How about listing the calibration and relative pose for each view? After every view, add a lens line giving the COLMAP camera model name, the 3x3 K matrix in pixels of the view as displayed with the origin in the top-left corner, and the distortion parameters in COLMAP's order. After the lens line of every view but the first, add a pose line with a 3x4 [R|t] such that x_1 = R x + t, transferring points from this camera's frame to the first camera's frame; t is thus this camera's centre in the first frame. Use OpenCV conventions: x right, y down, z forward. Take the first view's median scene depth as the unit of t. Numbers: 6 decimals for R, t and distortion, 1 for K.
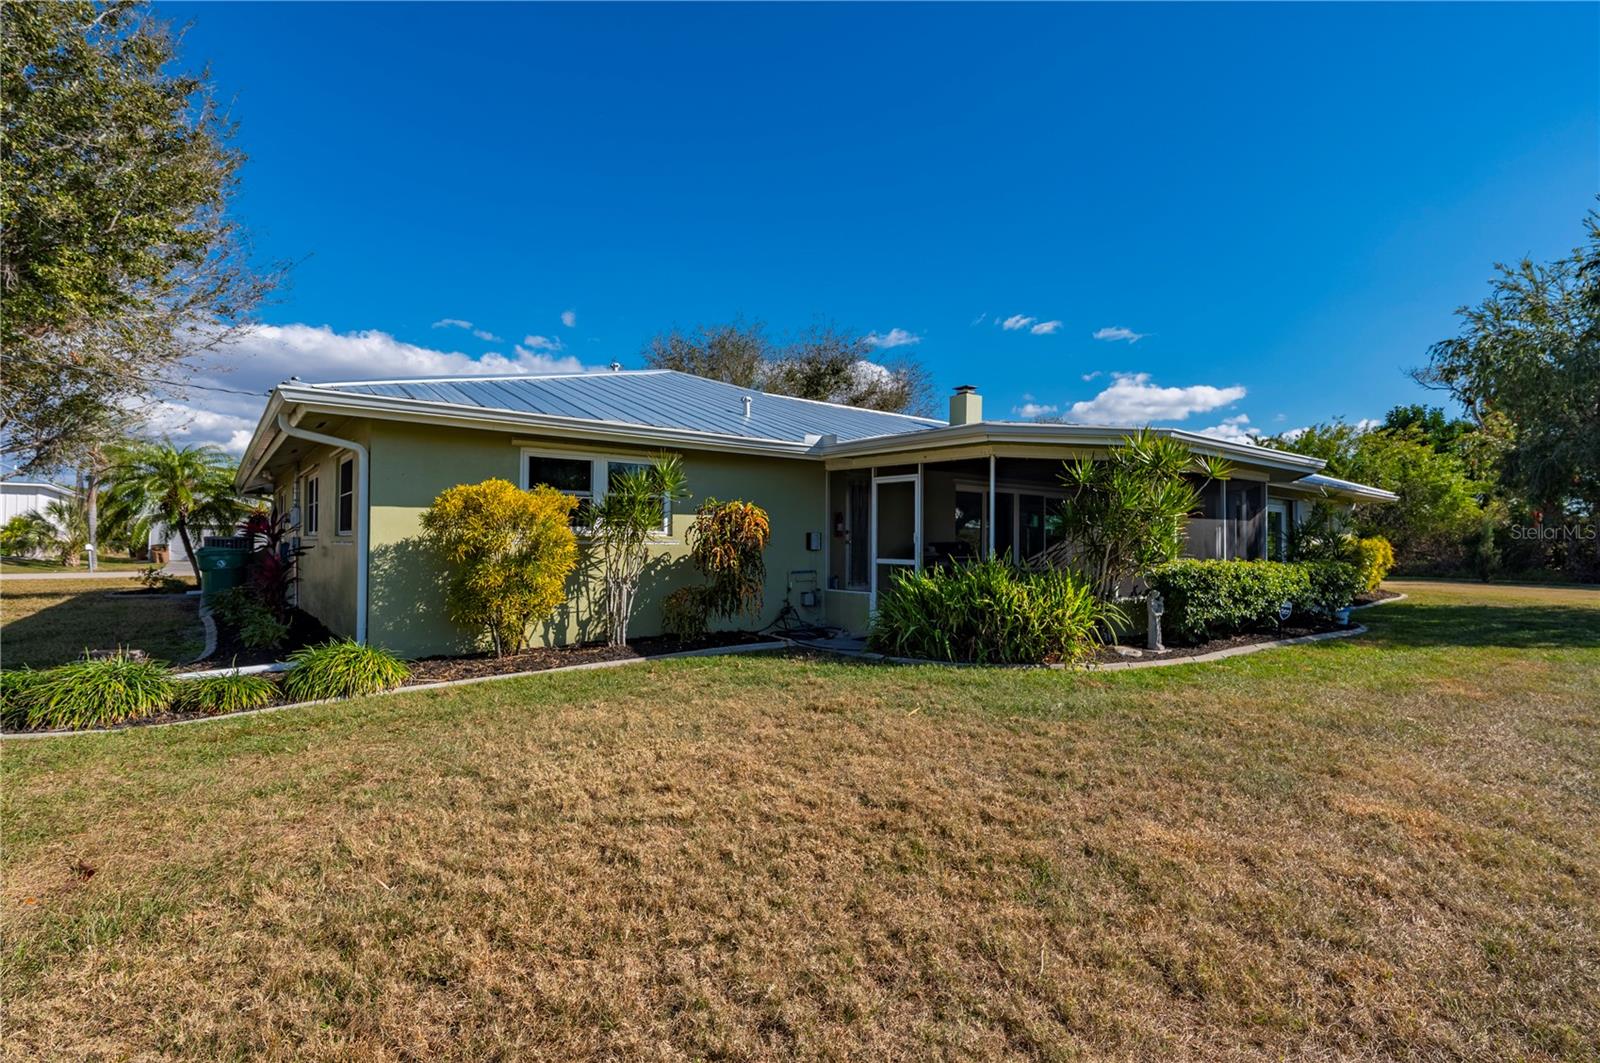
lens RADIAL K [[732.9, 0, 817.0], [0, 732.9, 522.0], [0, 0, 1]] dist [0.009909, -0.001949]
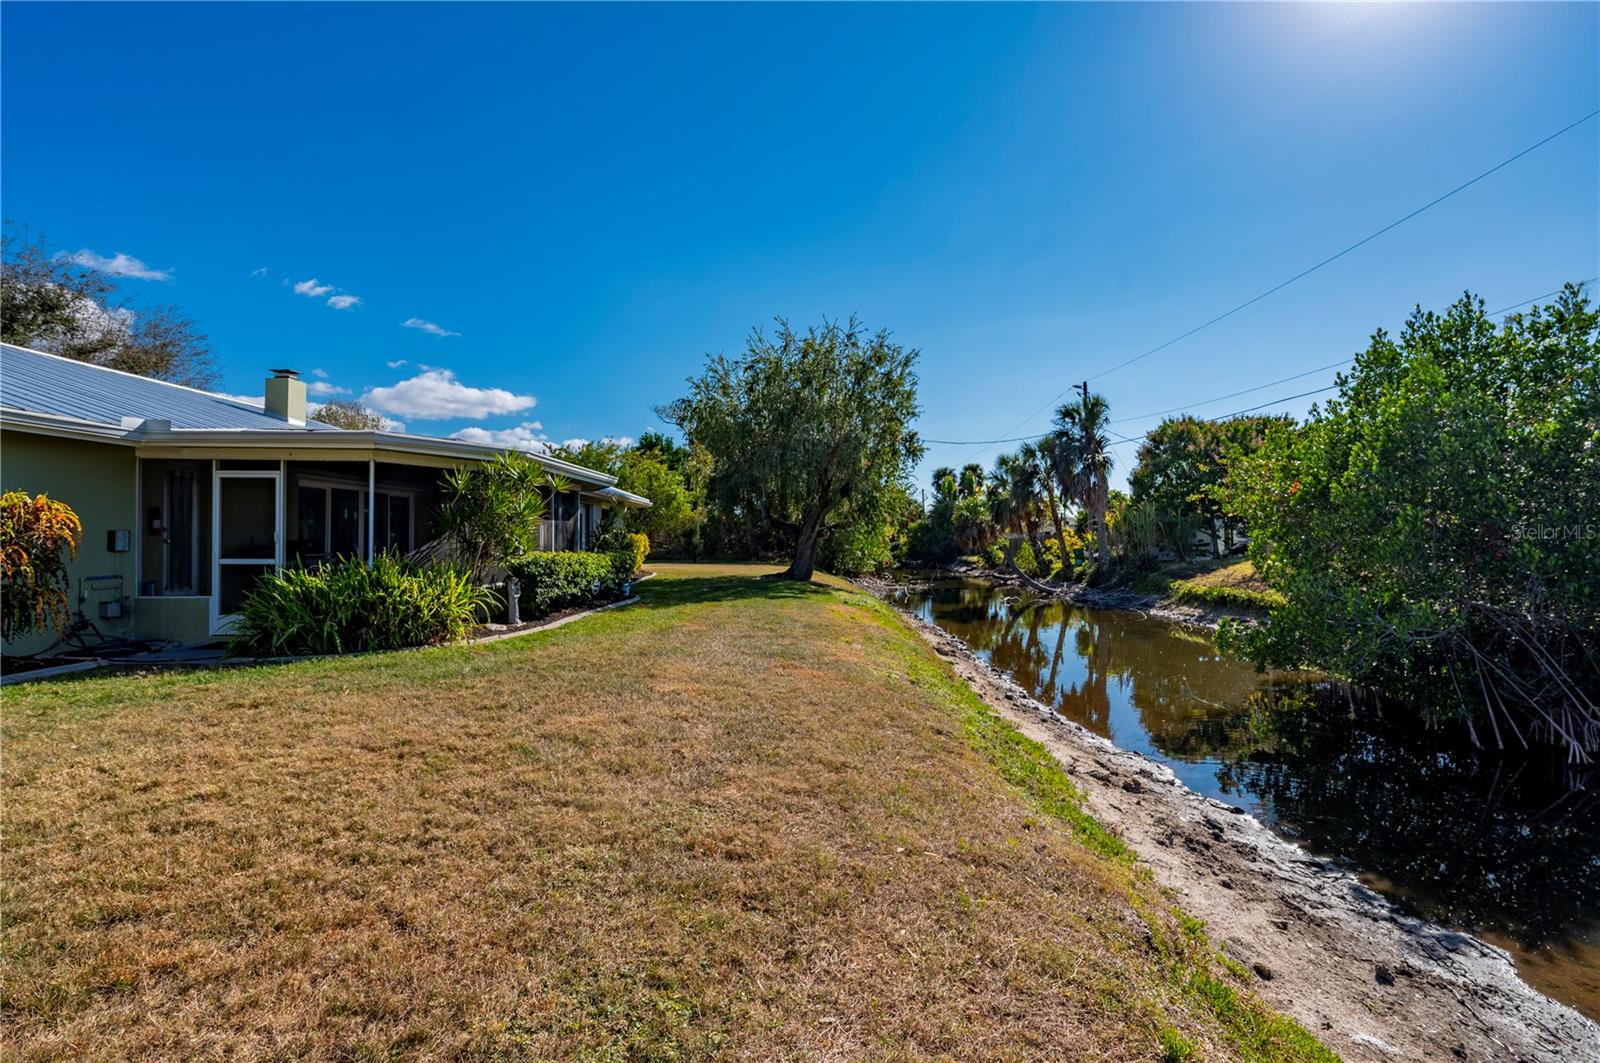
lens RADIAL K [[732.9, 0, 800.0], [0, 732.9, 529.2], [0, 0, 1]] dist [0.009909, -0.001949]
pose [[0.630509, 0.001340, 0.776181, -0.176341], [-0.018566, 0.999738, 0.013356, -0.013074], [-0.775960, -0.022832, 0.630369, -0.146728]]
